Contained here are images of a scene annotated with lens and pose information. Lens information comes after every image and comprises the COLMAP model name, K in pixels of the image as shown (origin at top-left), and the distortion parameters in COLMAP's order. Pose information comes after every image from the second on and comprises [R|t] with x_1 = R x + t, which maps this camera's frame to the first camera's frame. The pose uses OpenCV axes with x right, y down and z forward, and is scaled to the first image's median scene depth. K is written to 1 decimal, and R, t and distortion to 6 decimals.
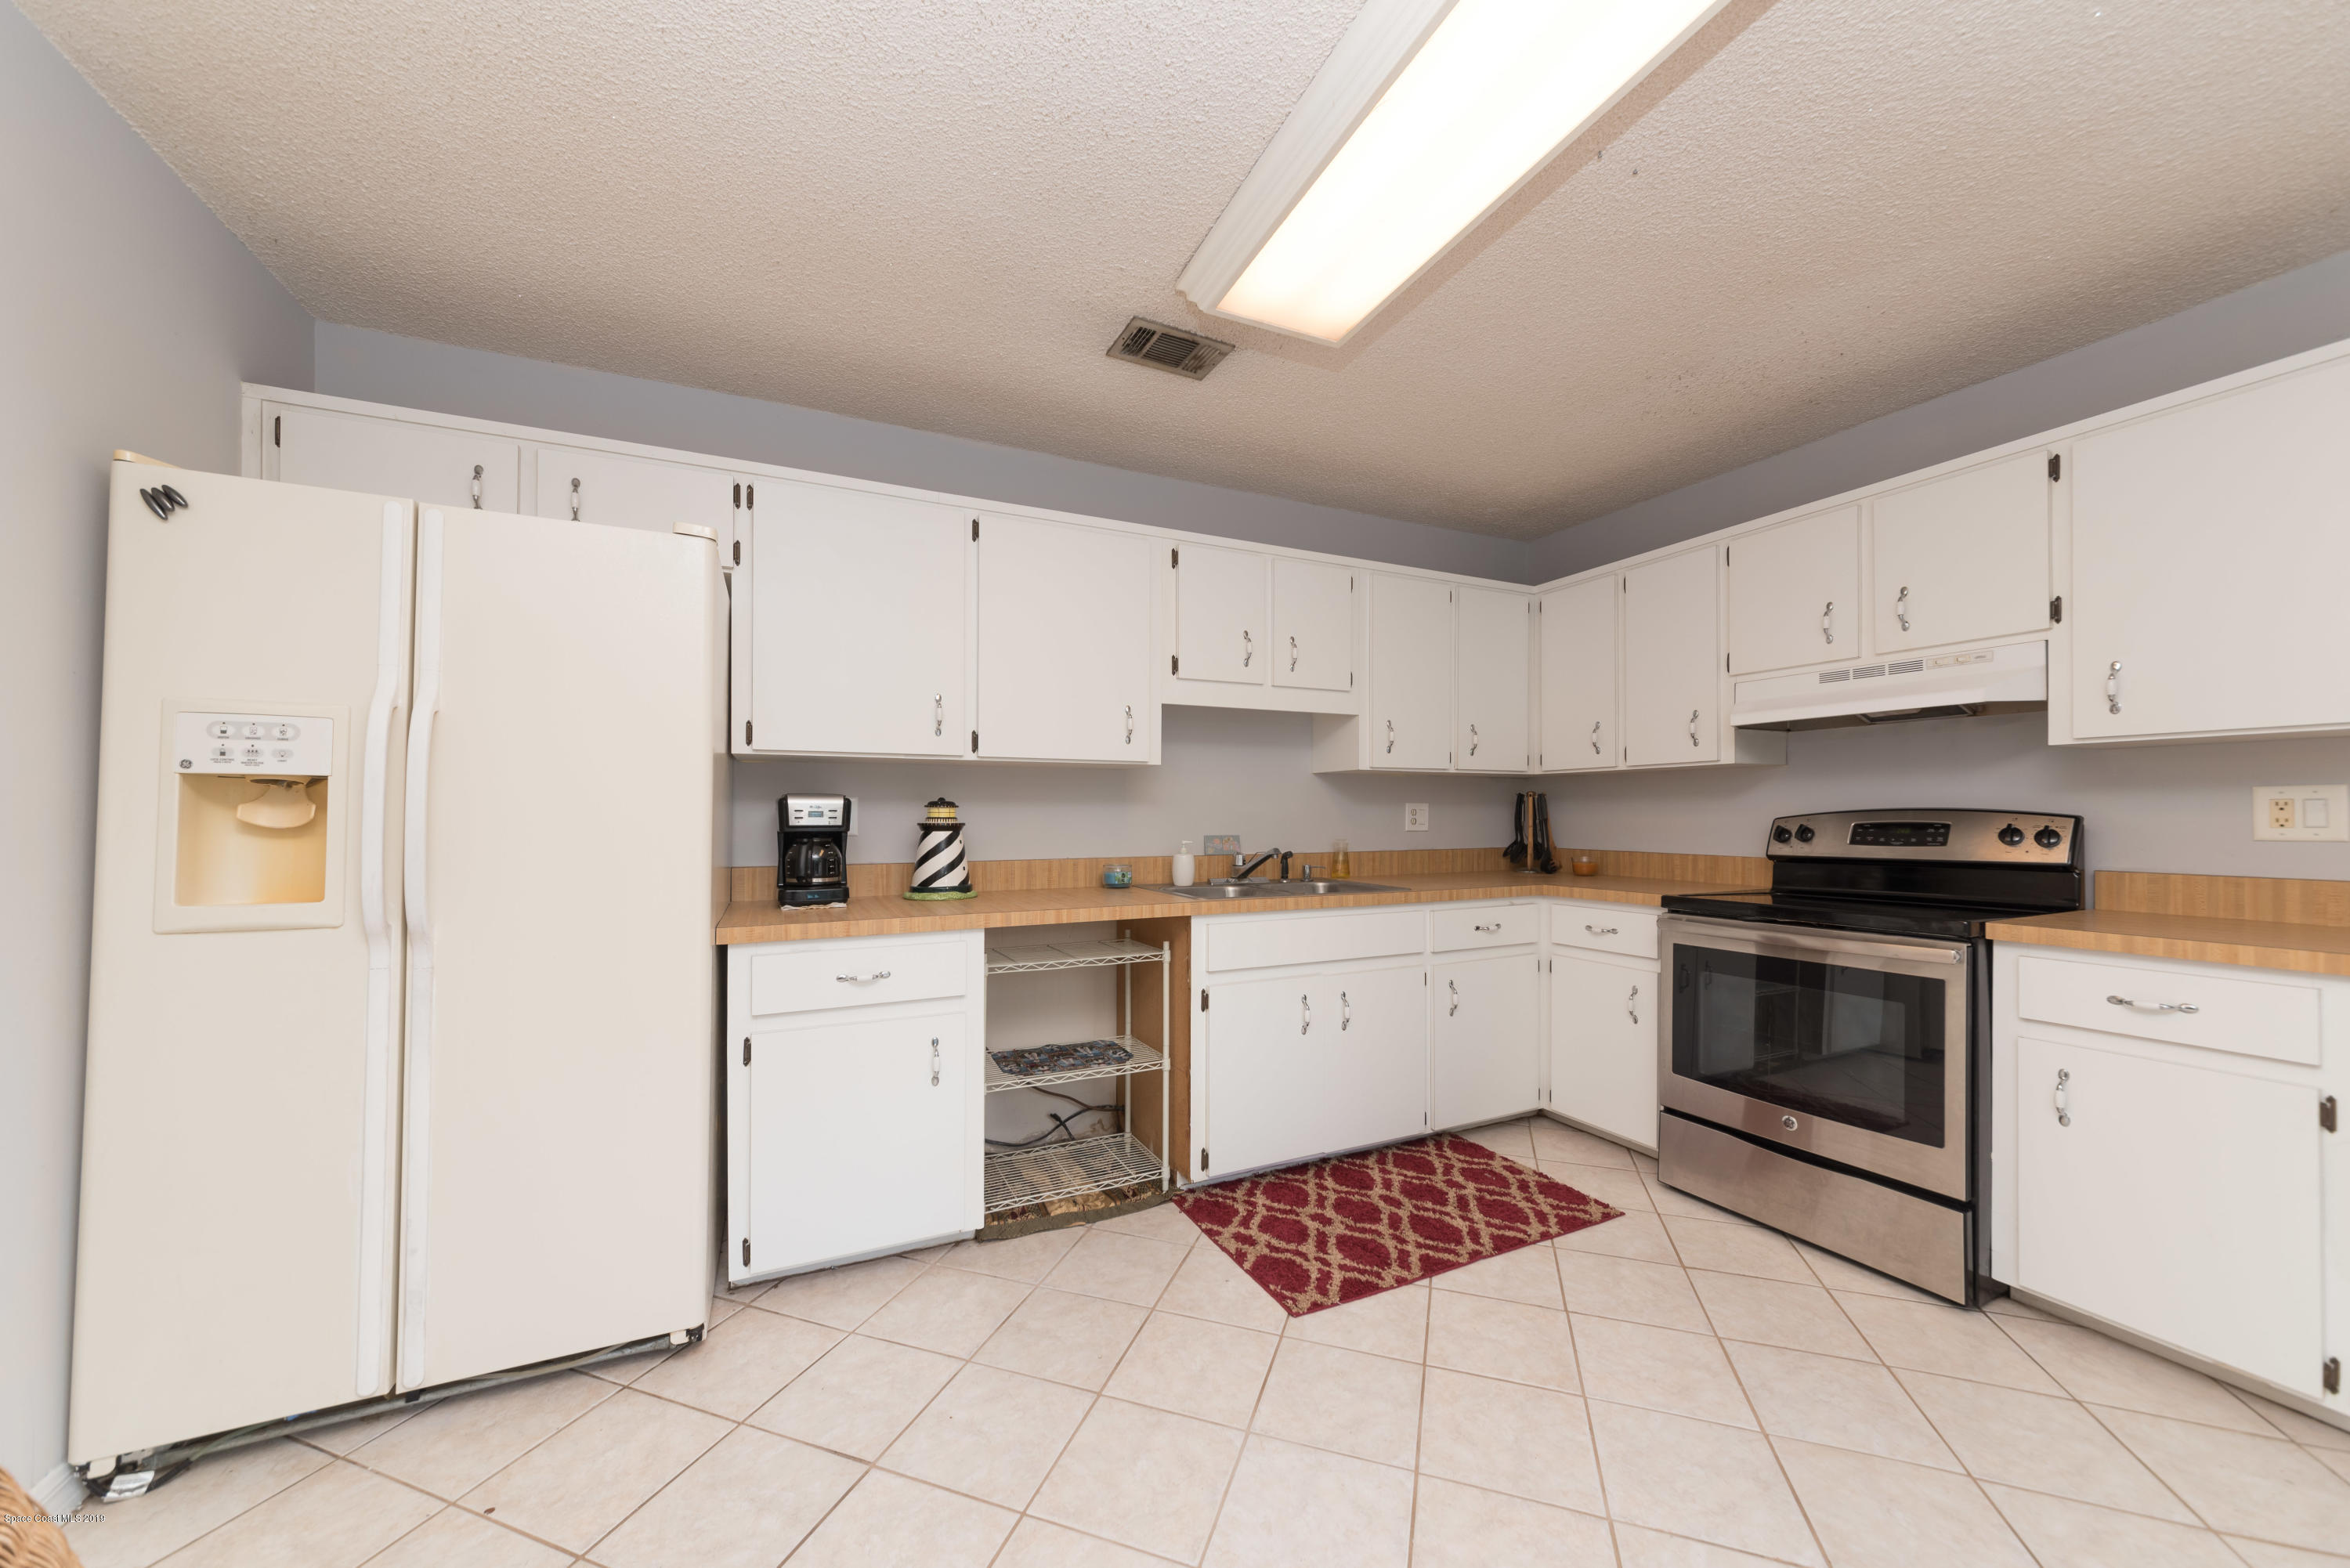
lens RADIAL K [[825.3, 0, 1166.0], [0, 825.3, 815.4], [0, 0, 1]] dist [-0.004689, 0.001667]
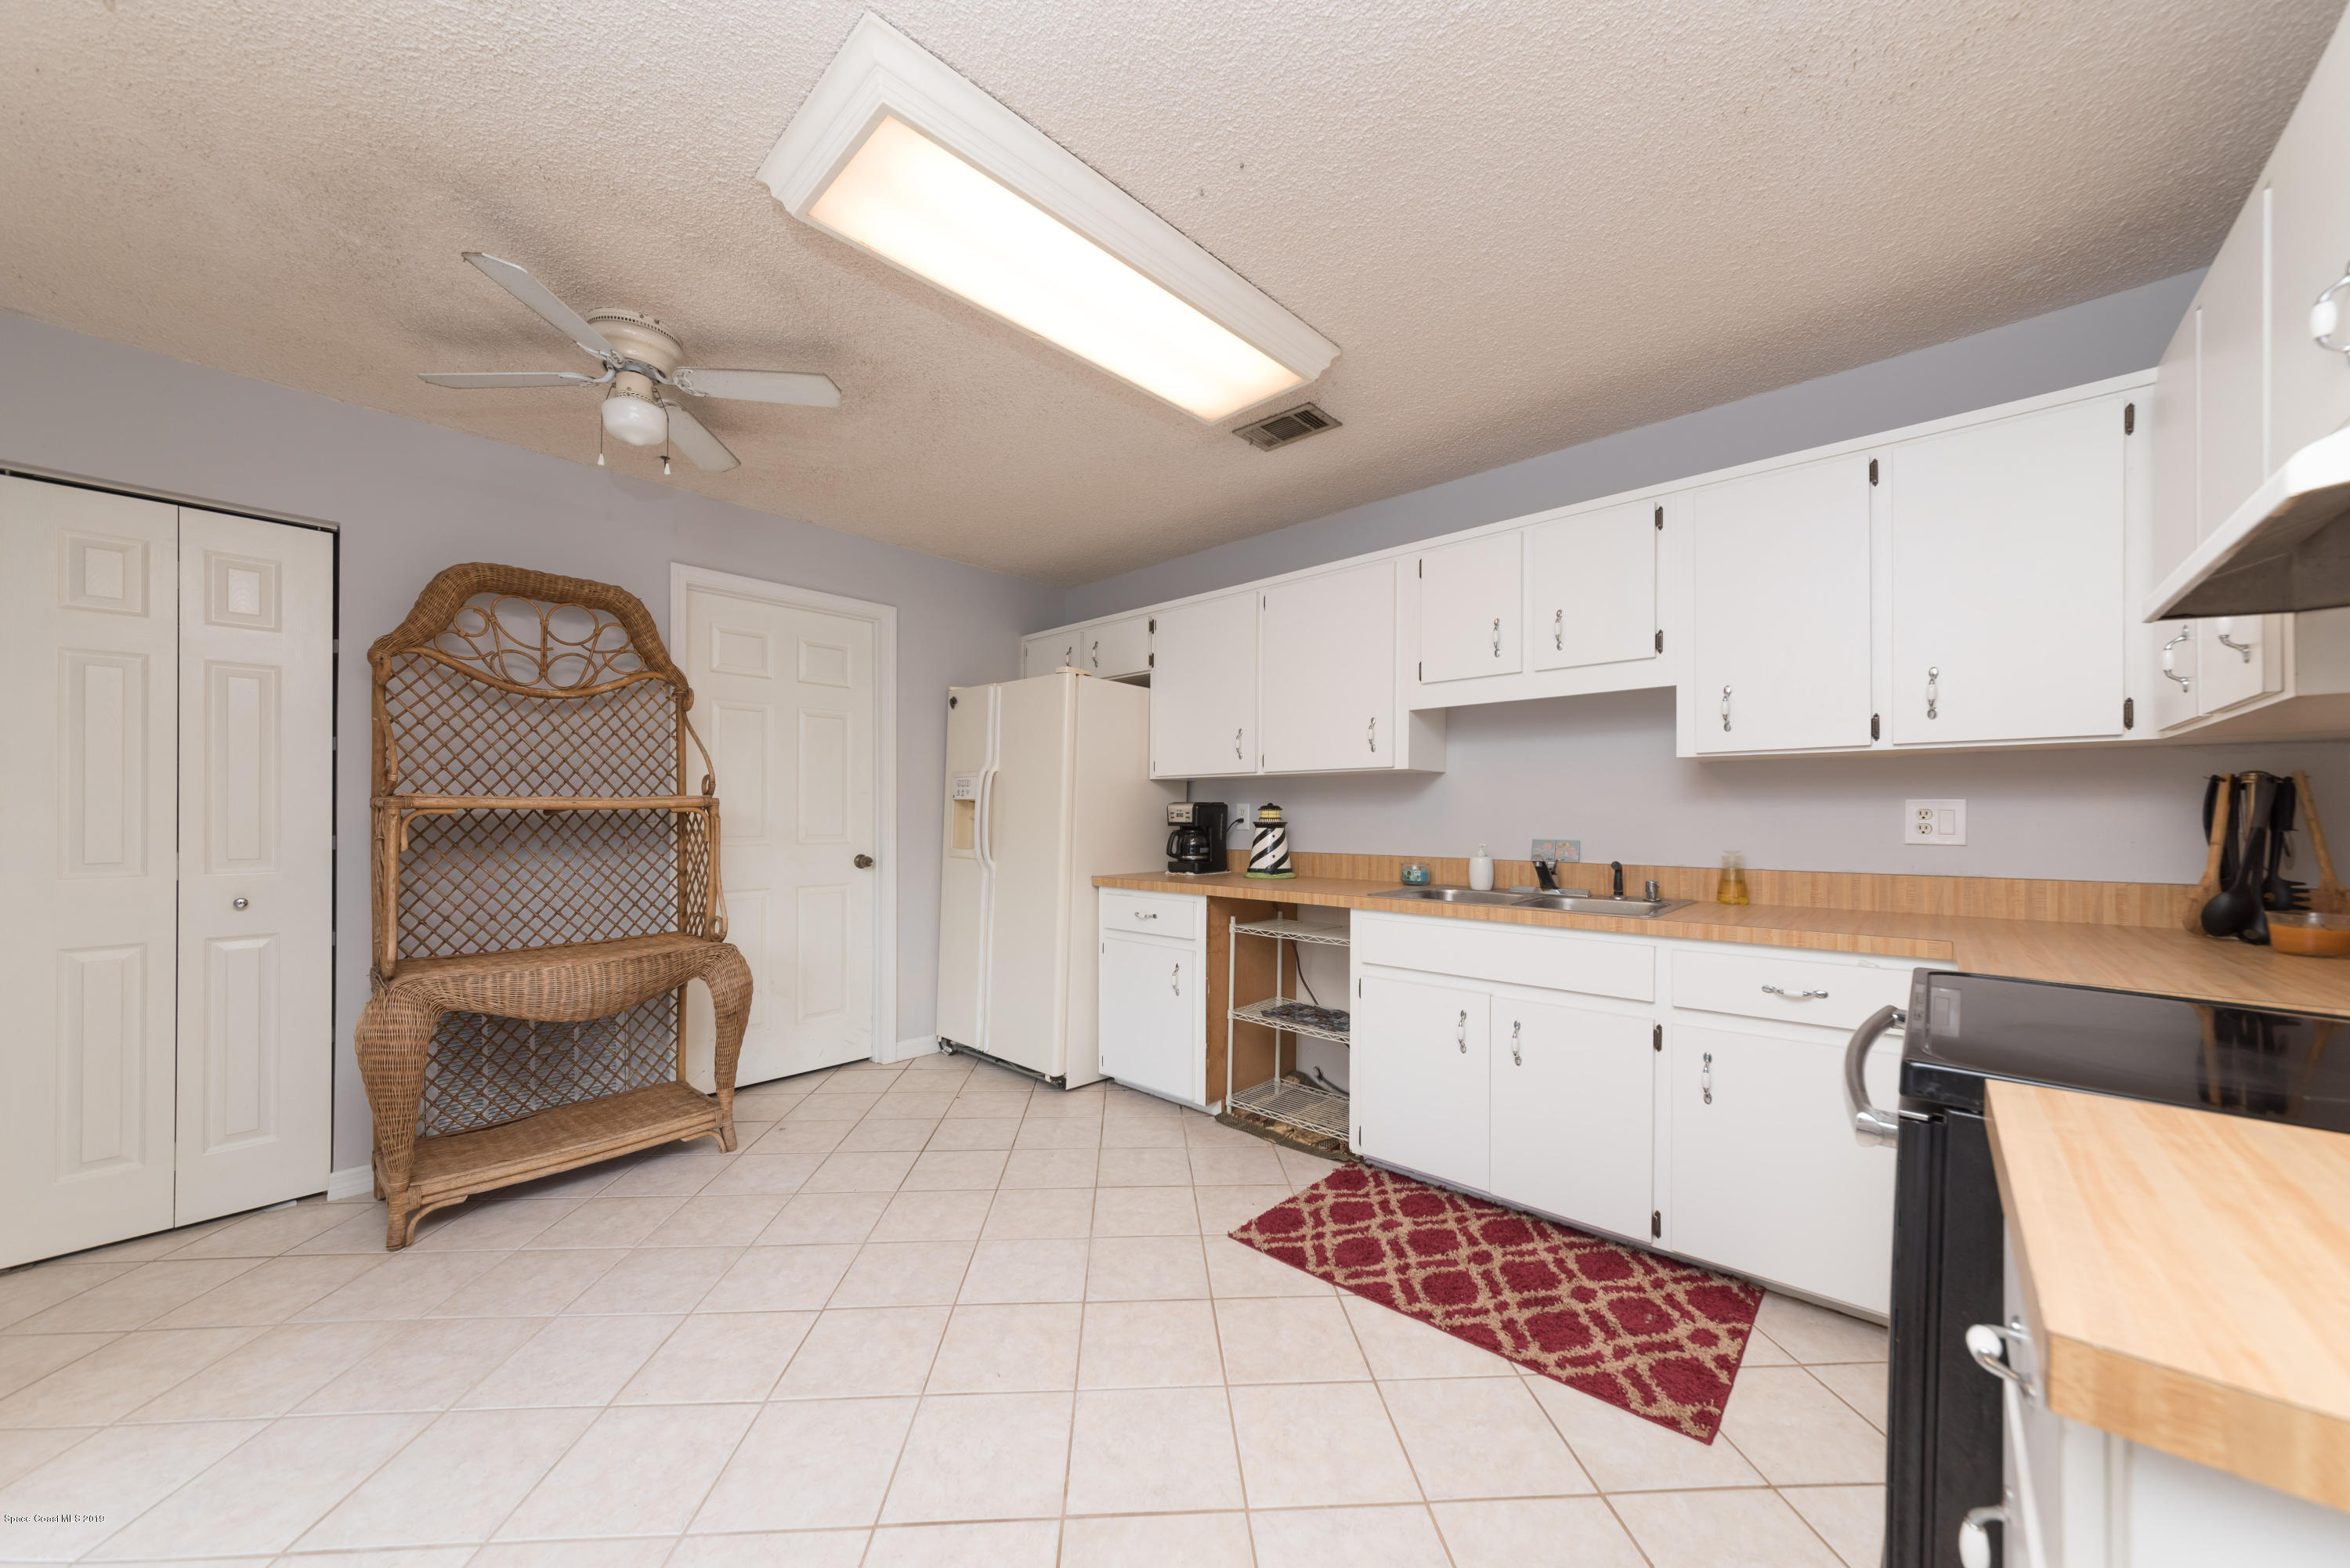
lens RADIAL K [[825.3, 0, 1172.4], [0, 825.3, 805.0], [0, 0, 1]] dist [-0.004689, 0.001667]
pose [[0.387174, -0.006612, -0.921983, 0.939092], [-0.000100, 0.999974, -0.007213, -0.008517], [0.922007, 0.002885, 0.387163, 0.347670]]
